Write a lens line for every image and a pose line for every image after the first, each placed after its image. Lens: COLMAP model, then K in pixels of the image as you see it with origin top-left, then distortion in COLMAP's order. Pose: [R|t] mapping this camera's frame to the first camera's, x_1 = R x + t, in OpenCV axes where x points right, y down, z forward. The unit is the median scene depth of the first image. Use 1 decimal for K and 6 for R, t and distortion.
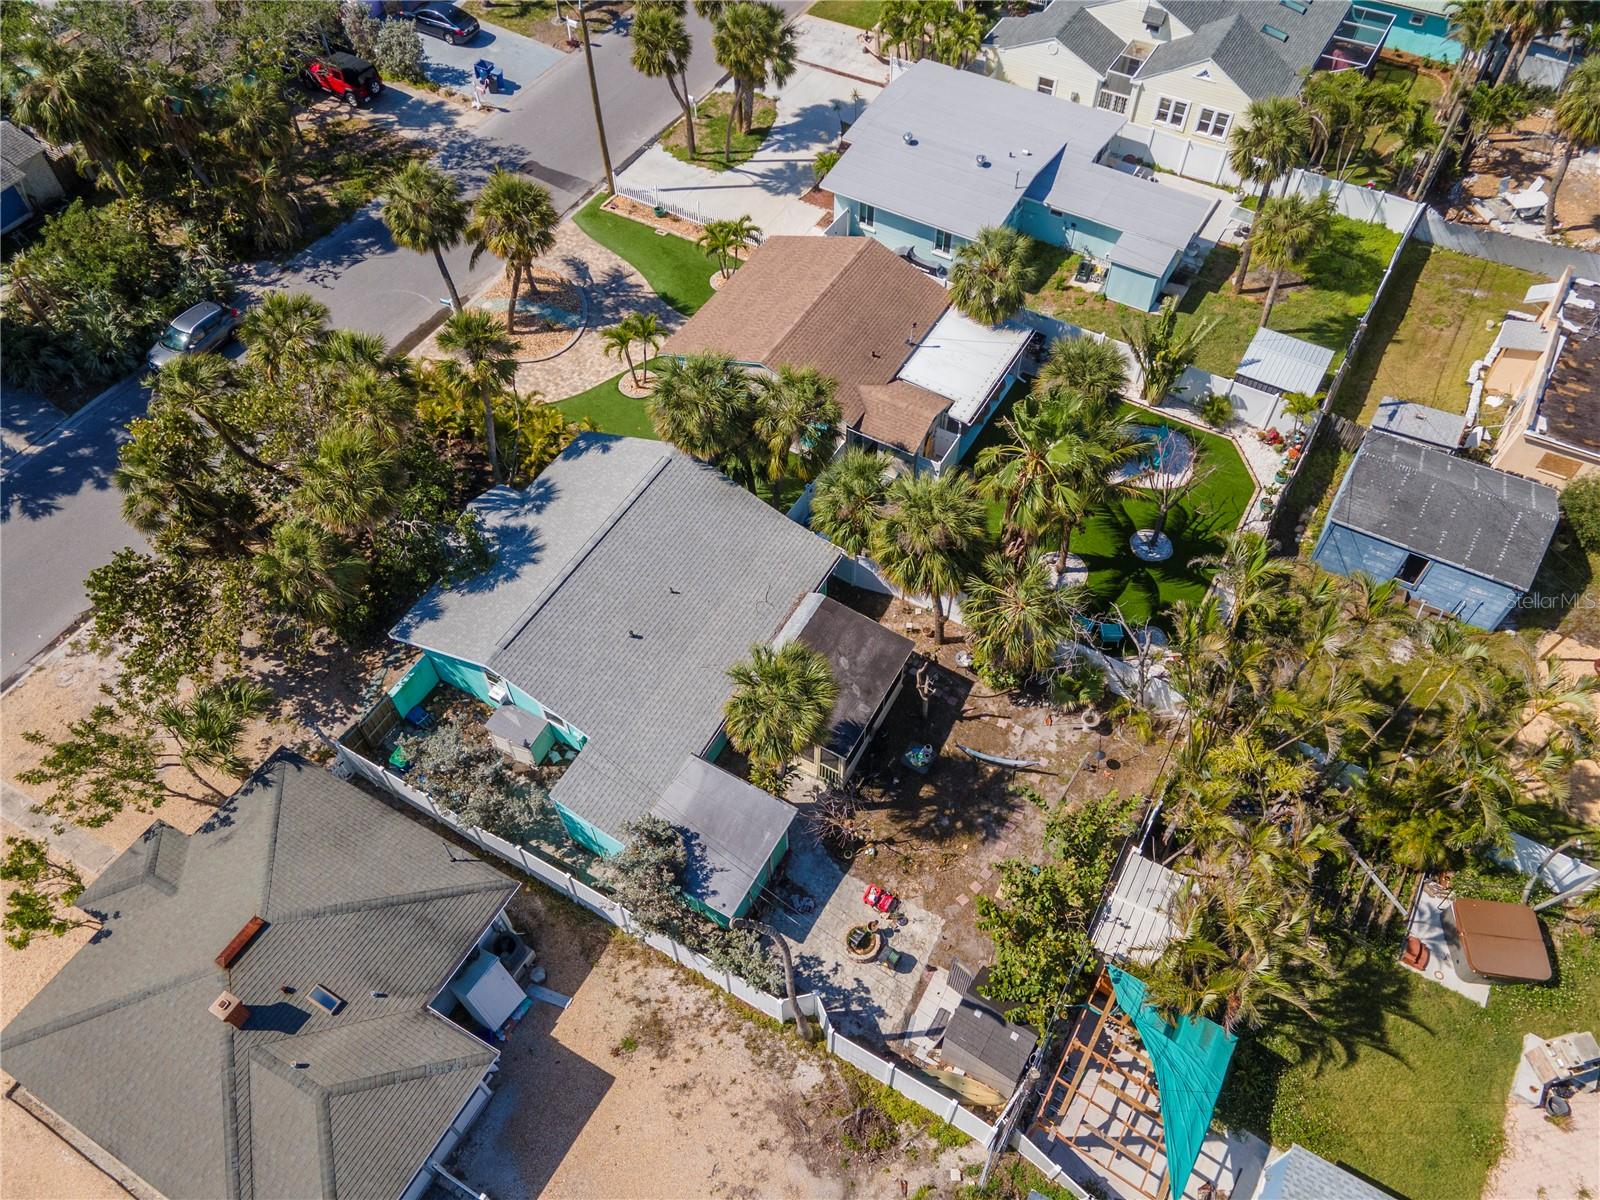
lens RADIAL K [[1159.5, 0, 806.6], [0, 1159.5, 594.3], [0, 0, 1]] dist [0.018097, 0.061839]
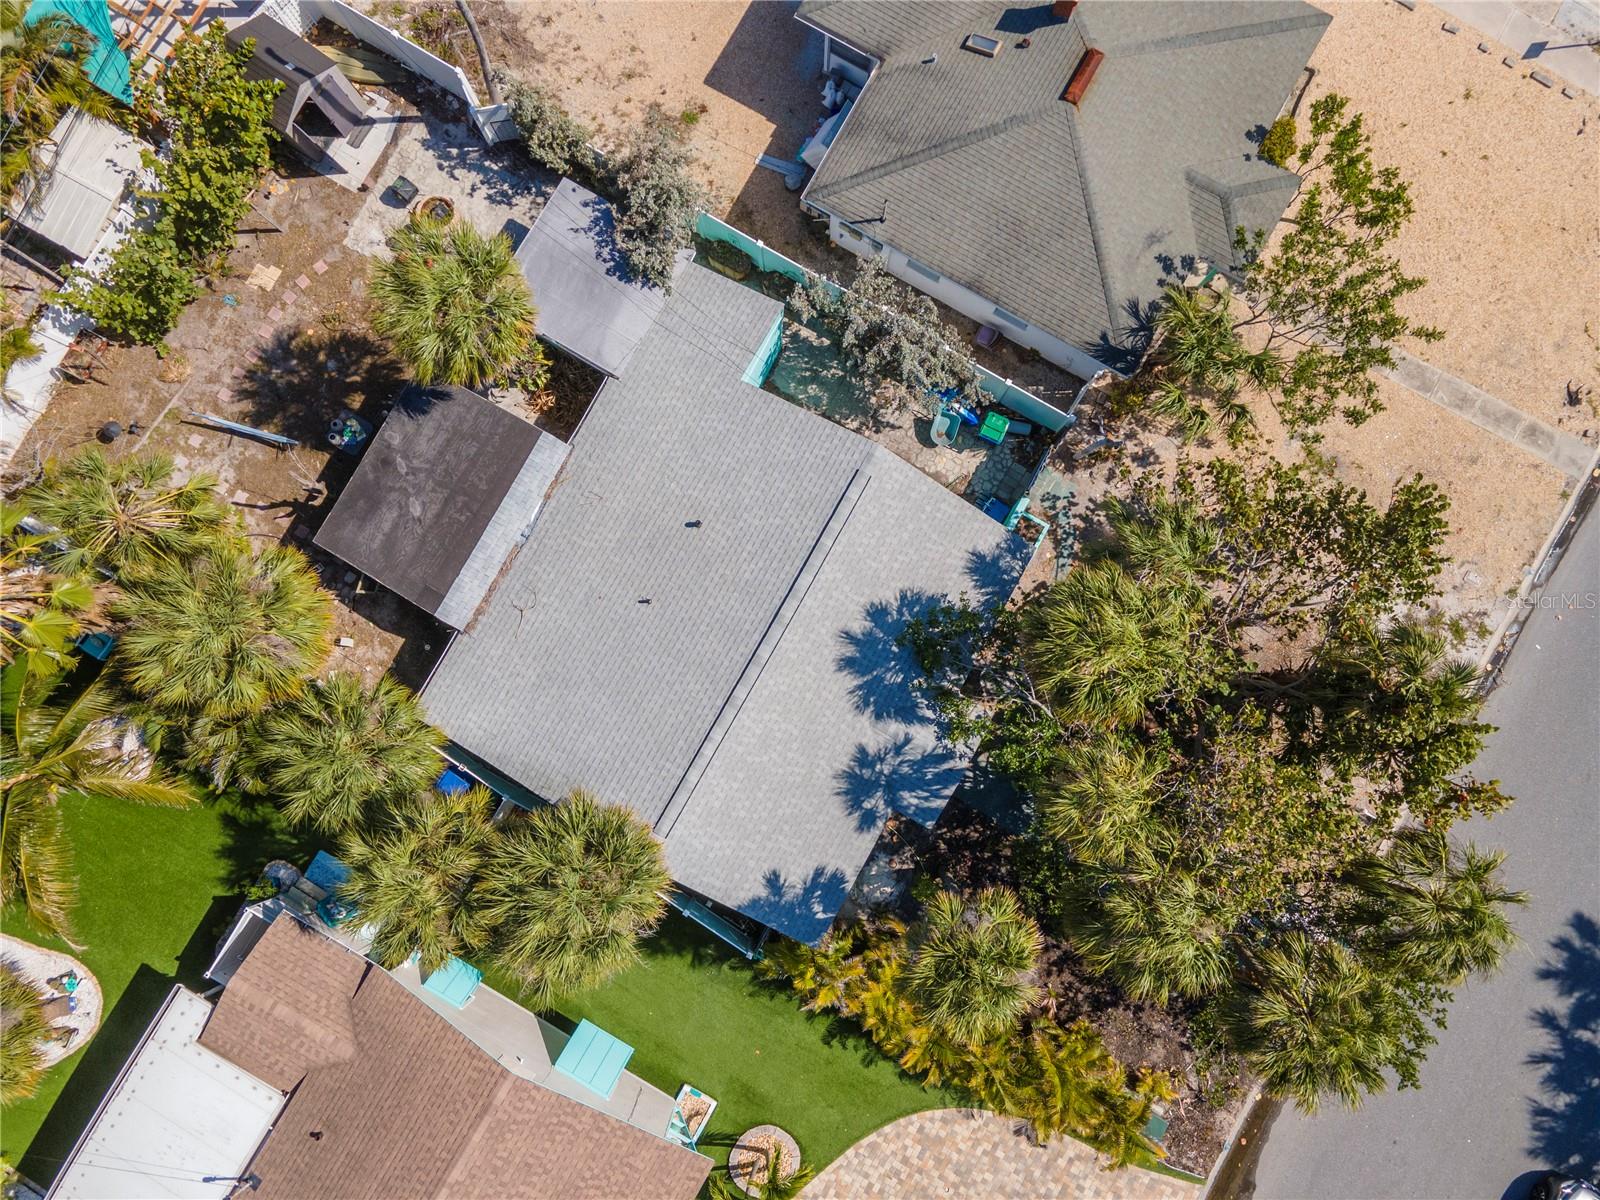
lens RADIAL K [[1142.3, 0, 800.0], [0, 1142.3, 600.0], [0, 0, 1]] dist [0.065648, 0.001561]
pose [[-0.999990, 0.000661, -0.004467, -0.201983], [-0.003498, -0.739103, 0.673583, -0.465476], [-0.002856, 0.673592, 0.739098, 0.477513]]
